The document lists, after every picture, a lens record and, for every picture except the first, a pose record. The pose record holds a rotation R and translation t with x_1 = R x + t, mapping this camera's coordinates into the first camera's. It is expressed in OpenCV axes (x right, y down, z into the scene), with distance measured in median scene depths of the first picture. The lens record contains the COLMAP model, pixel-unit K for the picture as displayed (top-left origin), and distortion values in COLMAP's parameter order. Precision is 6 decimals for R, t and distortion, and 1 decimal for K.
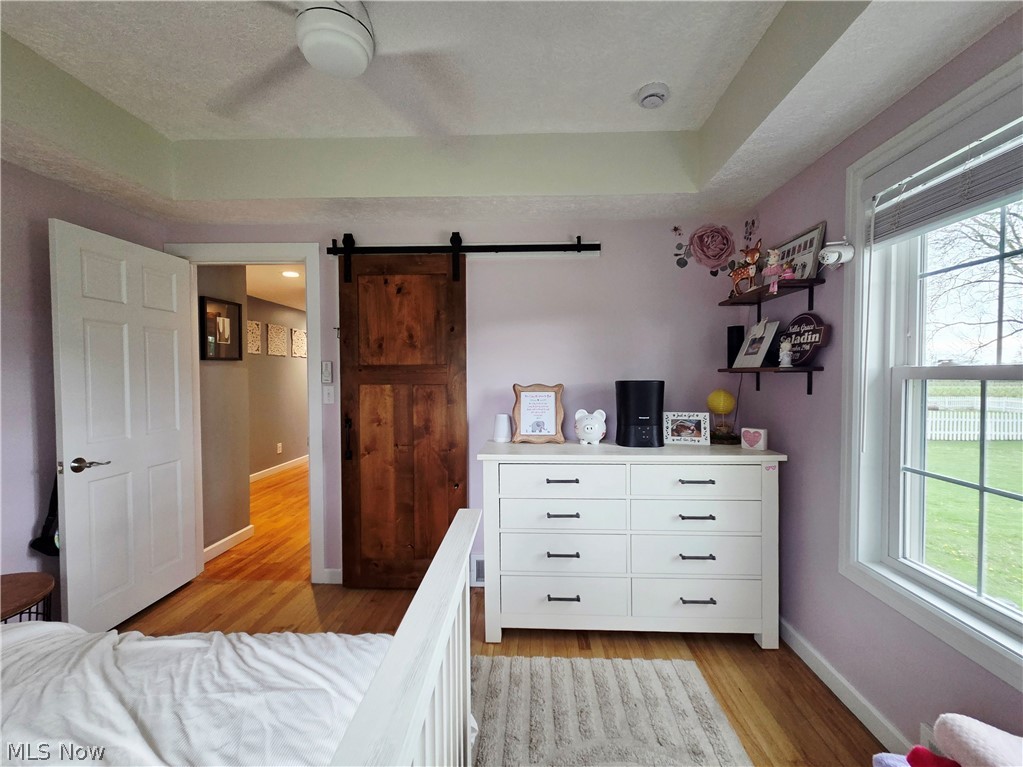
lens RADIAL K [[441.7, 0, 513.4], [0, 441.7, 385.2], [0, 0, 1]] dist [0.001697, 0.000166]
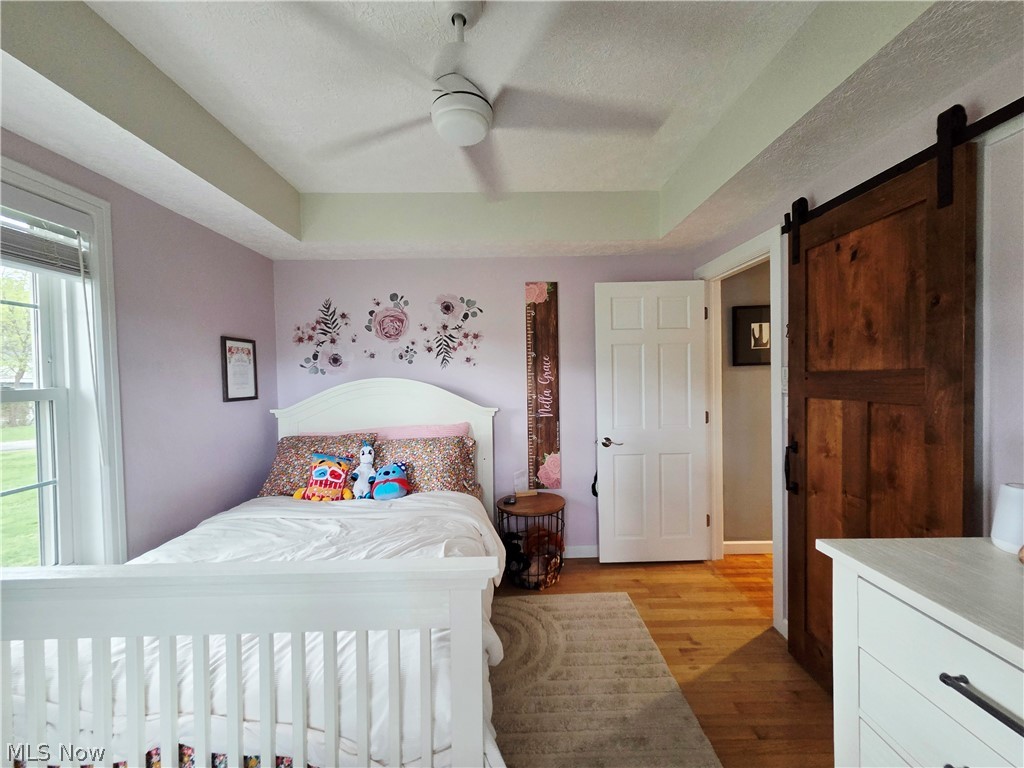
lens RADIAL K [[416.9, 0, 512.2], [0, 416.9, 384.2], [0, 0, 1]] dist [0.002856, 0.000160]
pose [[0.062260, 0.021070, -0.997838, 0.325056], [-0.009031, 0.999748, 0.020546, -0.034204], [0.998019, 0.007733, 0.062434, 0.465272]]
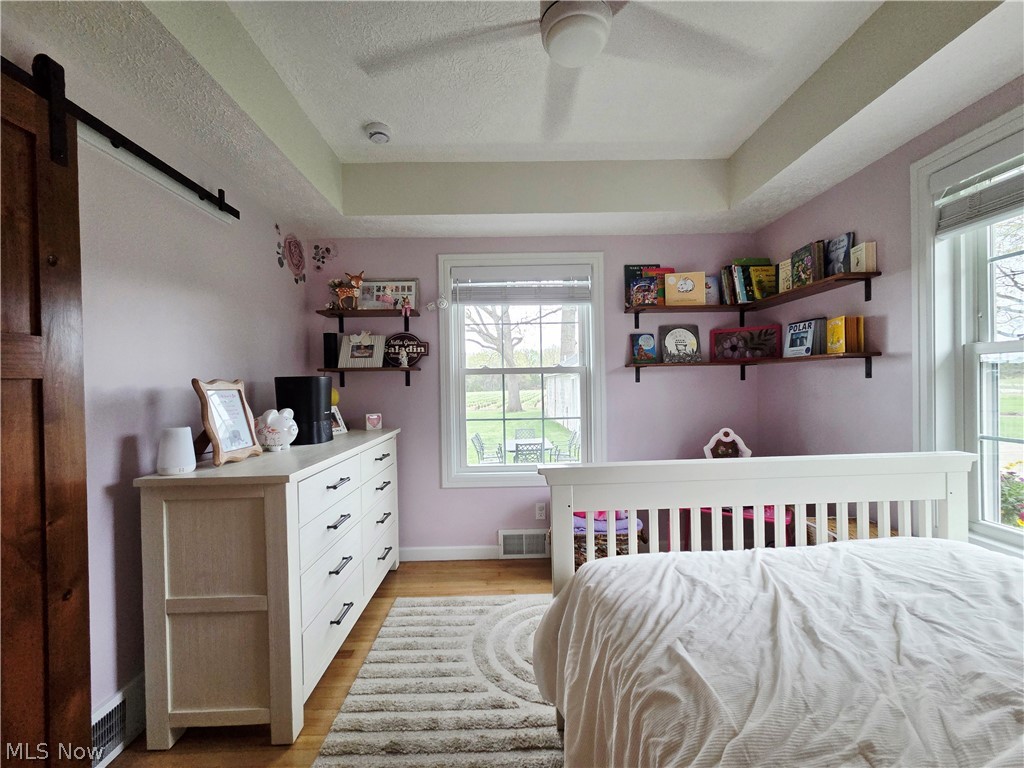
lens RADIAL K [[416.9, 0, 511.5], [0, 416.9, 386.1], [0, 0, 1]] dist [0.002856, 0.000160]
pose [[-0.054679, -0.000903, 0.998504, -0.597930], [0.040158, 0.999189, 0.003103, 0.023348], [-0.997696, 0.040268, -0.054599, 0.537358]]
